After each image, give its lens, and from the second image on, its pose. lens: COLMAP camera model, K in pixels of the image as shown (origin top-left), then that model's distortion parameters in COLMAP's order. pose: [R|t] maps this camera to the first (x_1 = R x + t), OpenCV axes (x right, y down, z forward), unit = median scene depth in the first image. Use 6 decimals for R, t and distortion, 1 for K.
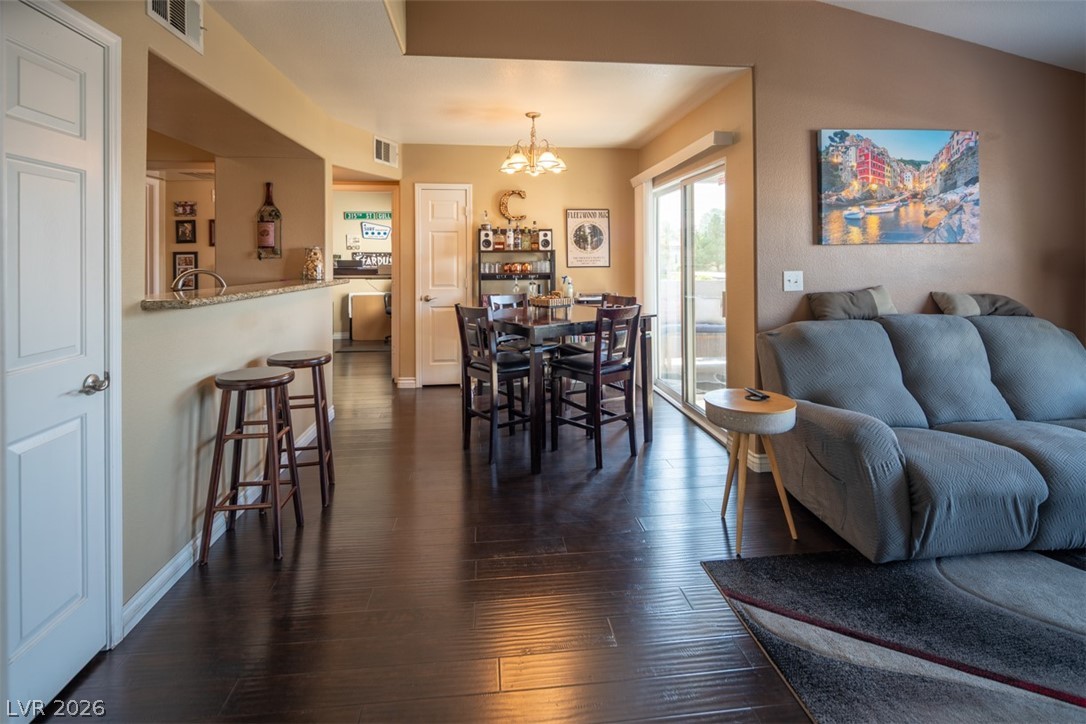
lens RADIAL K [[526.8, 0, 541.1], [0, 526.8, 259.2], [0, 0, 1]] dist [0.001608, -0.002285]
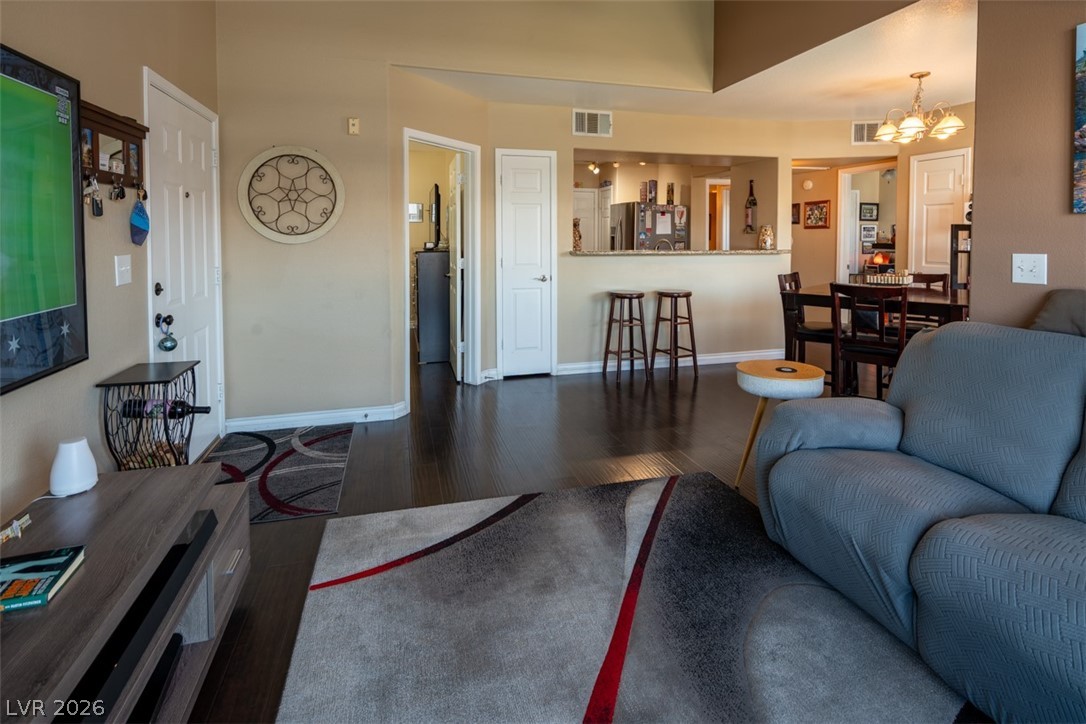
lens RADIAL K [[540.6, 0, 556.5], [0, 540.6, 256.3], [0, 0, 1]] dist [-0.000560, -0.000358]
pose [[0.178697, 0.043784, -0.982930, 1.093886], [0.000710, 0.999003, 0.044629, -0.006779], [0.983904, -0.008673, 0.178487, 0.291874]]
